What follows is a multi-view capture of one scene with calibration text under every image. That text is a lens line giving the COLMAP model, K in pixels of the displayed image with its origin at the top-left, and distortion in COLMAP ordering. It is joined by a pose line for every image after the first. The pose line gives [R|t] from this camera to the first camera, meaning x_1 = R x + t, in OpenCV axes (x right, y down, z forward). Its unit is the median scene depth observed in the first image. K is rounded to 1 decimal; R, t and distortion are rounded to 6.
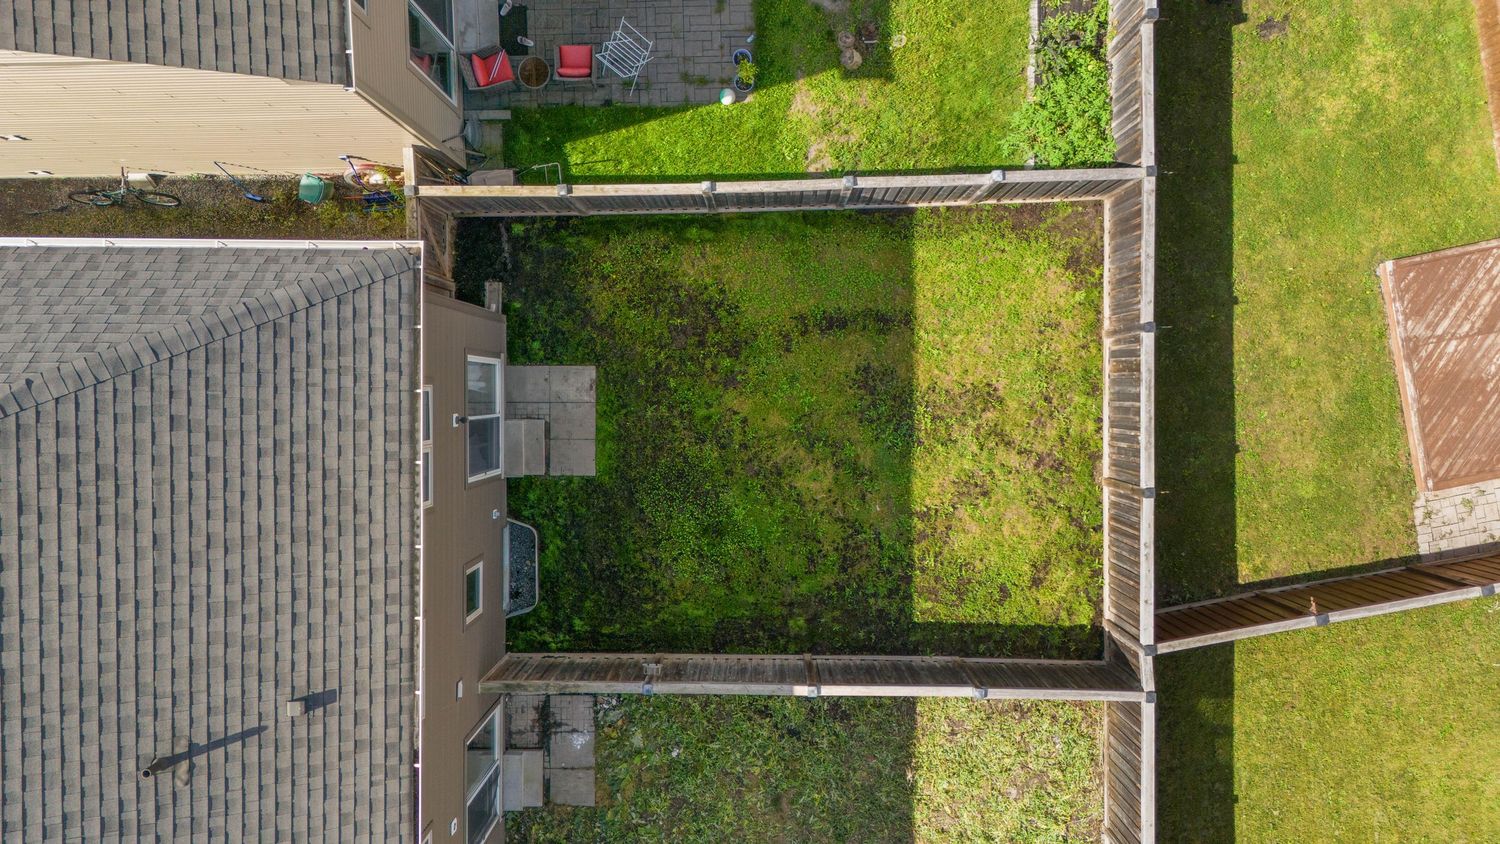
lens RADIAL K [[1087.4, 0, 750.0], [0, 1087.4, 422.0], [0, 0, 1]] dist [0.052852, -0.049147]
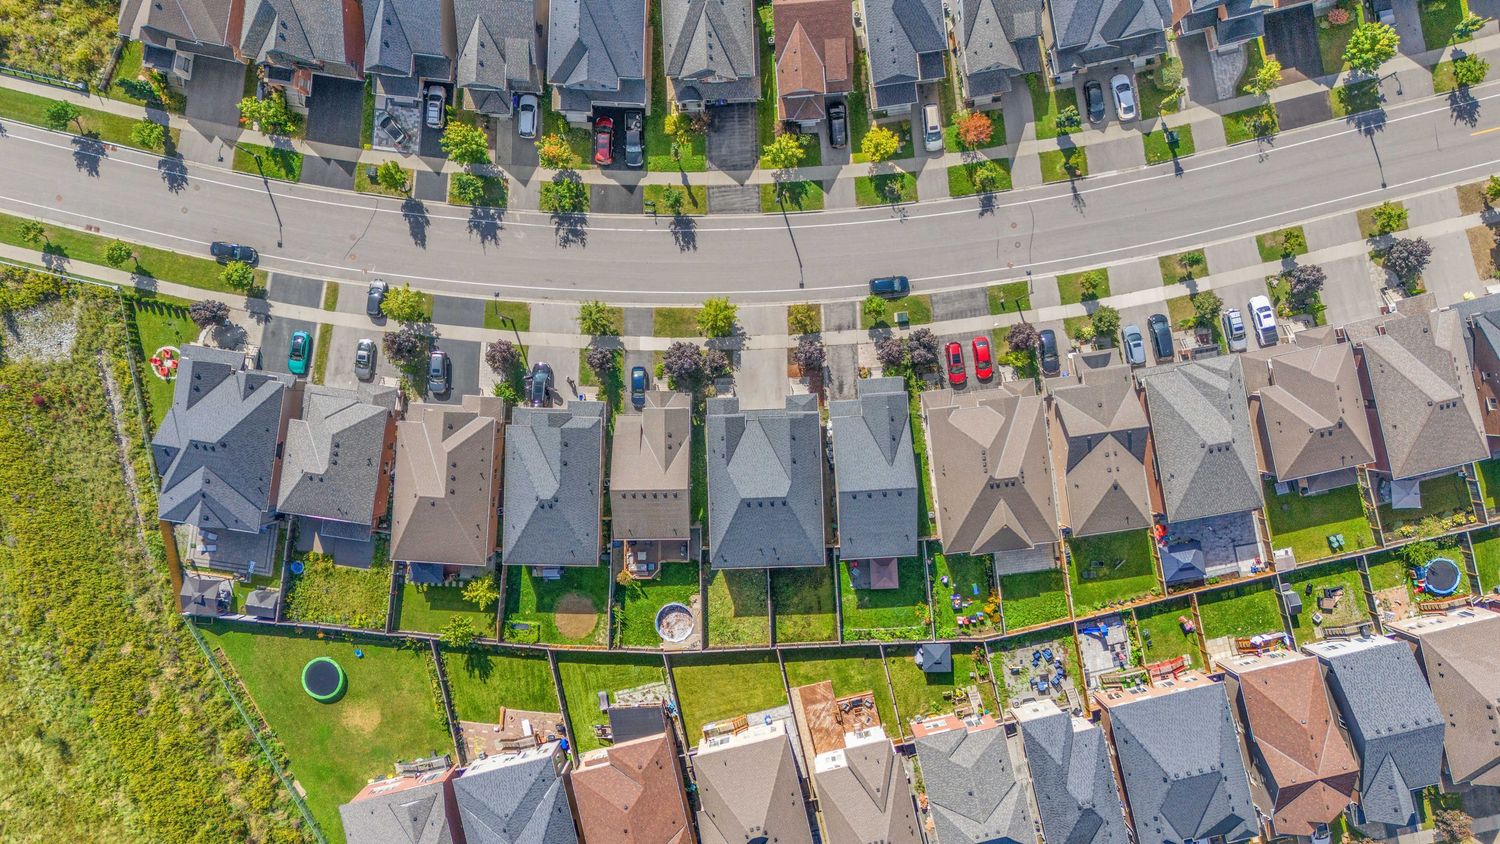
lens RADIAL K [[1063.0, 0, 752.6], [0, 1063.0, 419.4], [0, 0, 1]] dist [0.085487, -0.089829]
pose [[0.038145, 0.999026, 0.022179, -1.254024], [-0.999116, 0.038523, -0.016847, 0.401509], [-0.017685, -0.021517, 0.999612, -5.739917]]
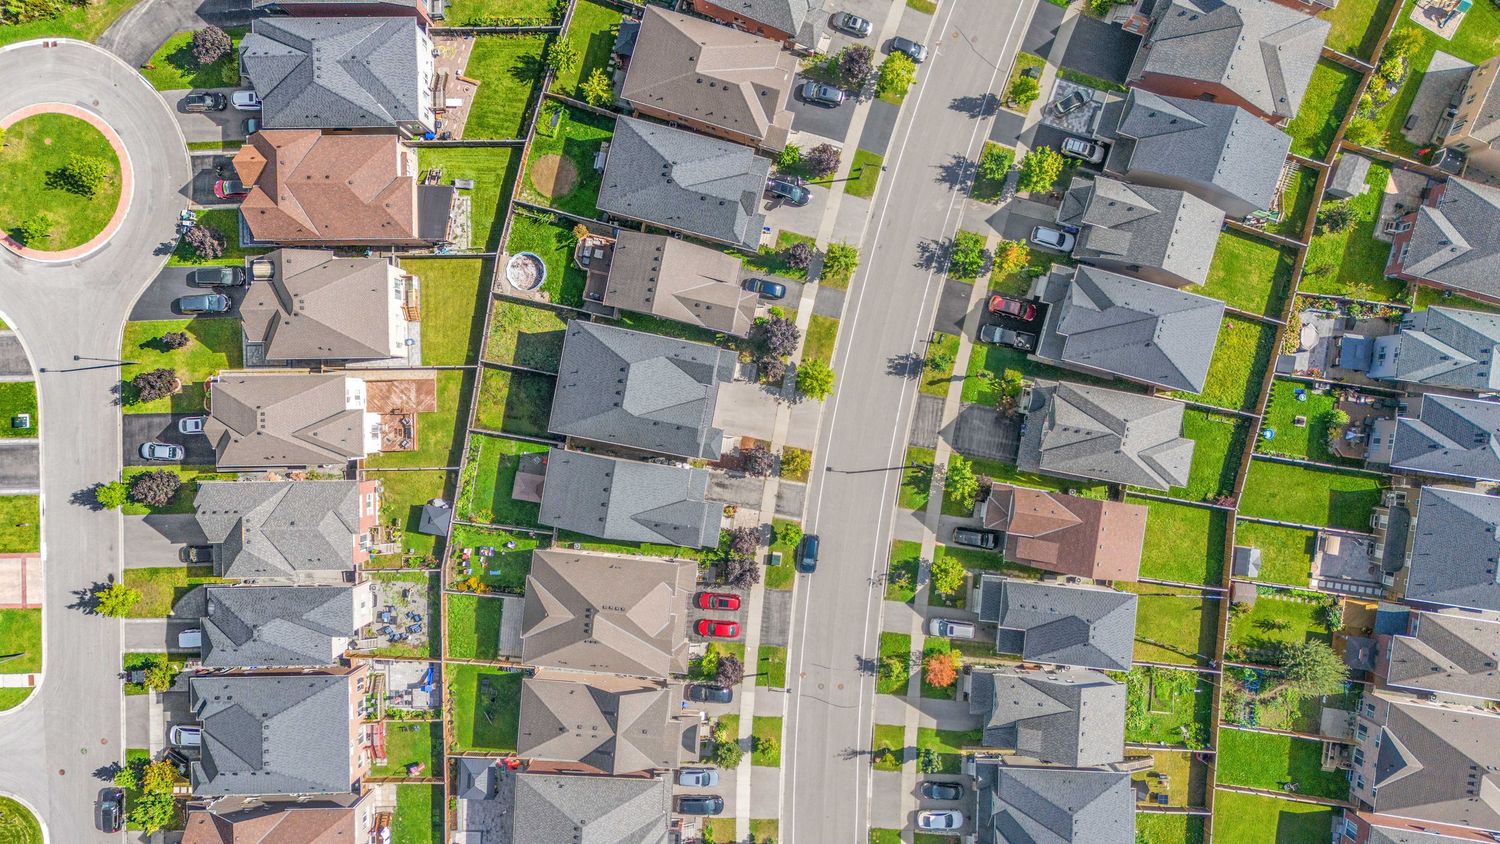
lens RADIAL K [[1063.0, 0, 752.6], [0, 1063.0, 419.4], [0, 0, 1]] dist [0.085487, -0.089829]
pose [[-0.983656, -0.179506, 0.014051, -1.504829], [0.178907, -0.983202, -0.036141, 0.413489], [0.020303, -0.033037, 0.999248, -5.739139]]
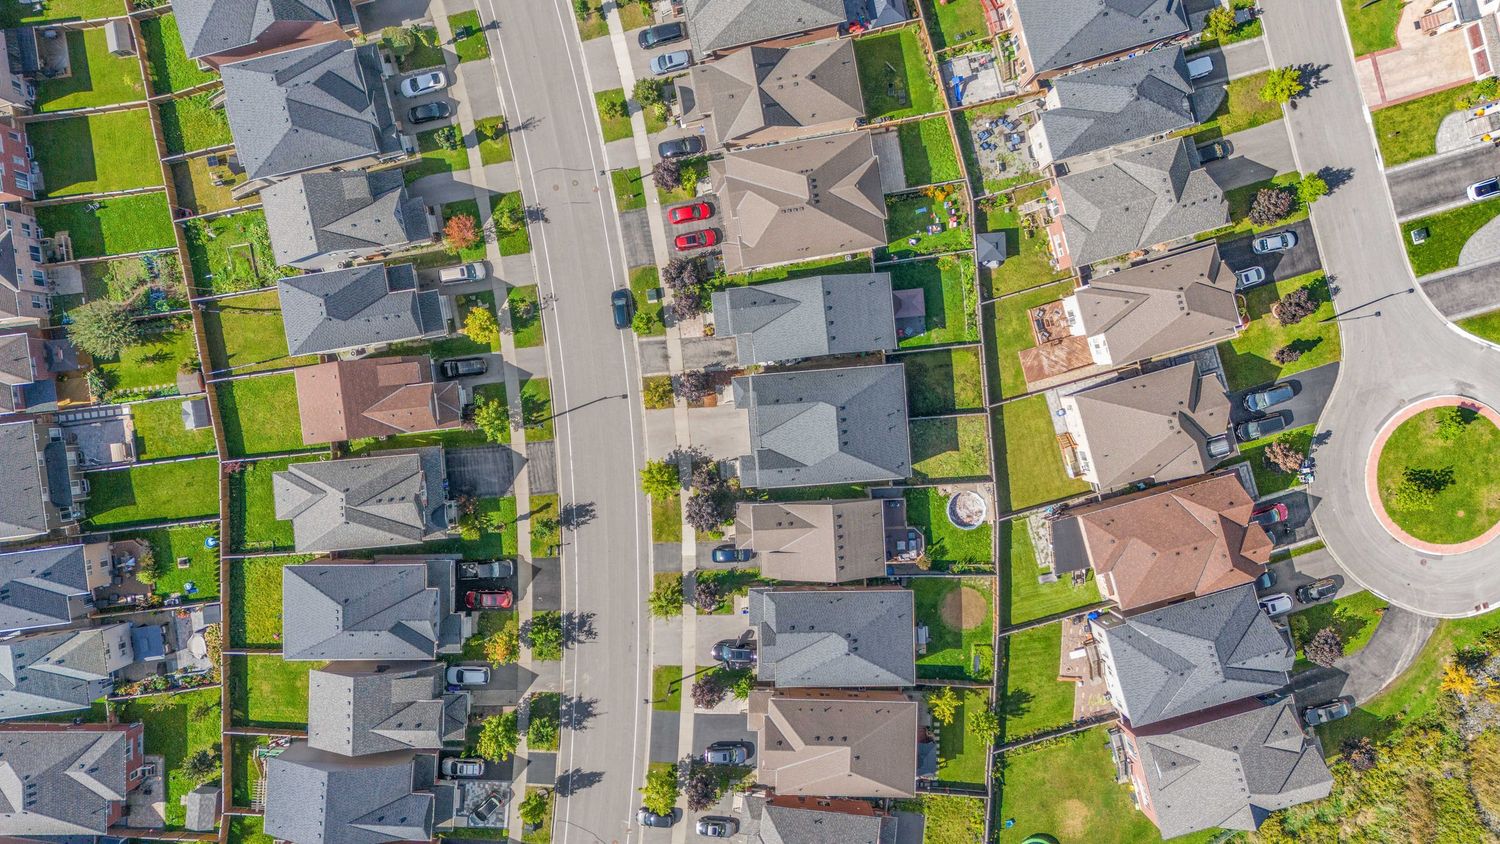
lens RADIAL K [[1063.0, 0, 752.6], [0, 1063.0, 419.4], [0, 0, 1]] dist [0.085487, -0.089829]
pose [[0.996828, -0.078901, 0.010373, -1.211762], [0.078977, 0.996851, -0.007165, 0.198915], [-0.009775, 0.007961, 0.999921, -5.749950]]
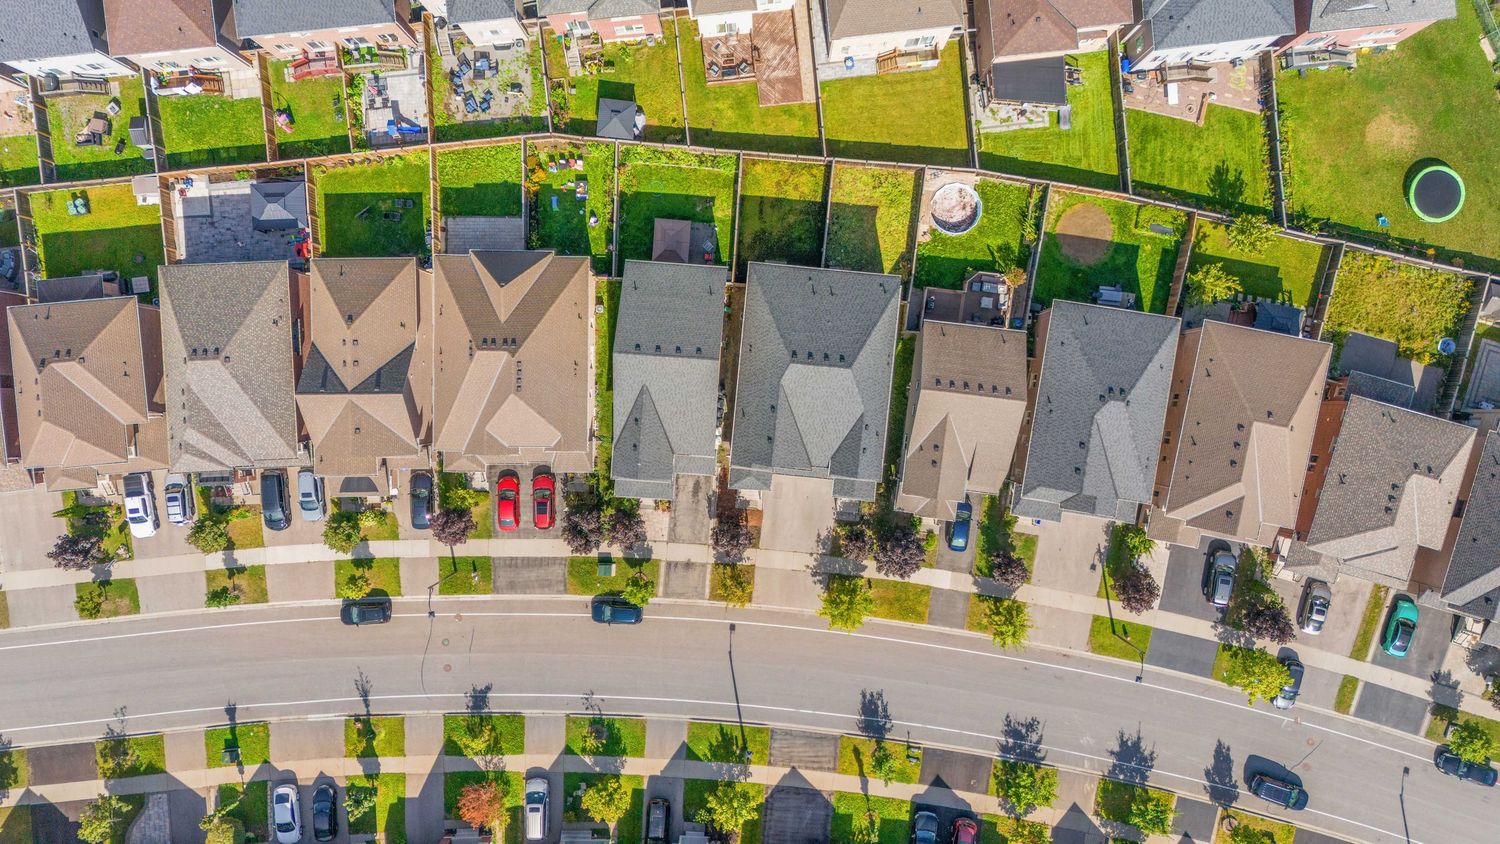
lens RADIAL K [[1065.4, 0, 753.8], [0, 1065.4, 419.4], [0, 0, 1]] dist [0.070458, -0.055157]
pose [[0.091622, -0.995697, -0.013886, -0.848826], [0.995213, 0.092036, -0.032863, 0.132694], [0.033999, -0.010809, 0.999363, -4.132967]]
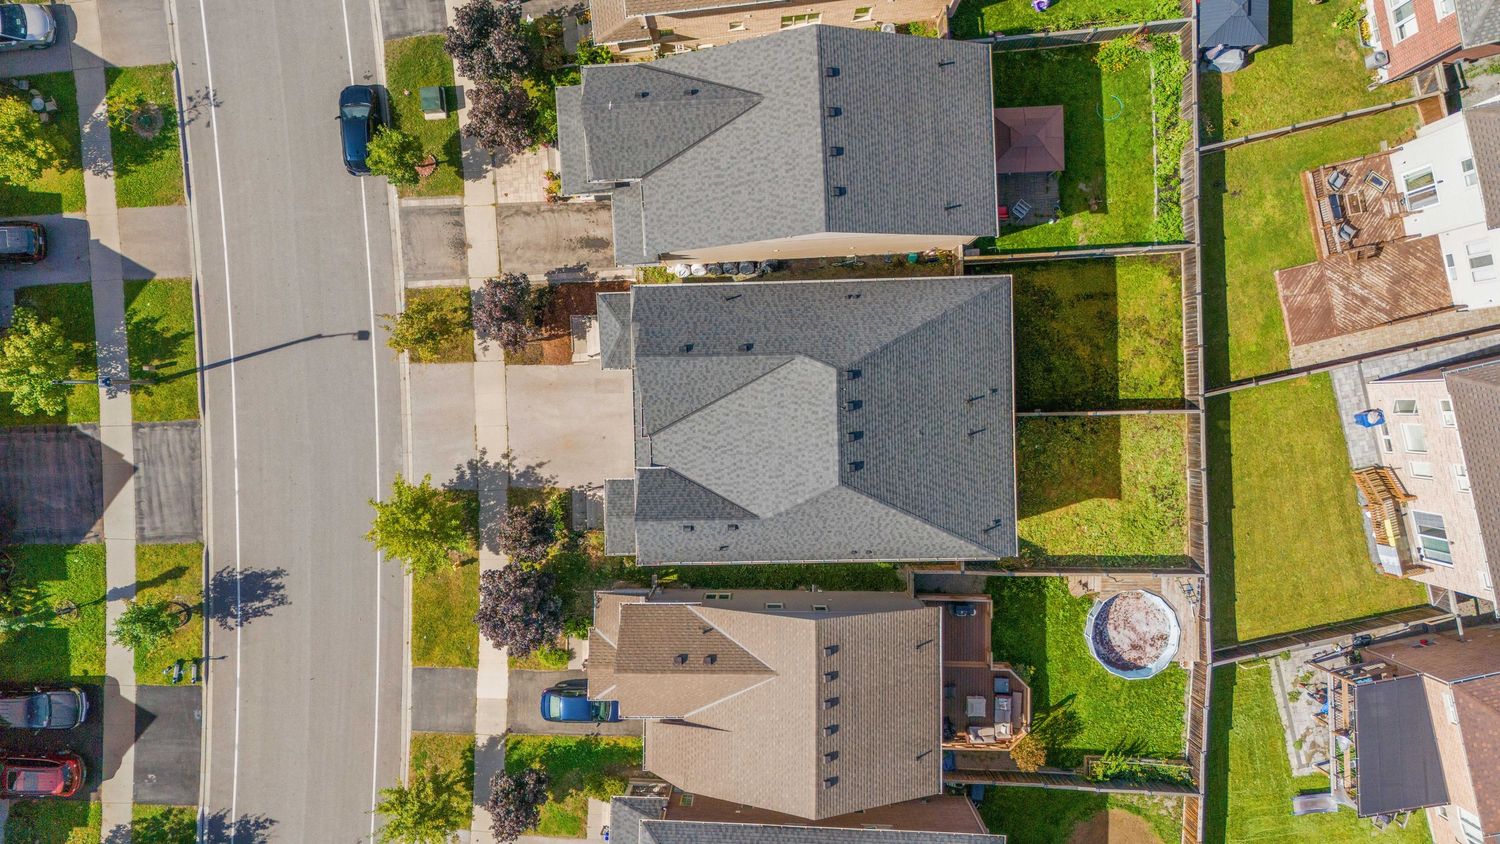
lens RADIAL K [[1076.8, 0, 752.5], [0, 1076.8, 420.3], [0, 0, 1]] dist [0.052004, -0.049604]
pose [[0.999600, -0.026477, -0.009932, -0.824716], [0.026357, 0.999580, -0.012070, 0.257356], [0.010248, 0.011803, 0.999878, -1.954652]]
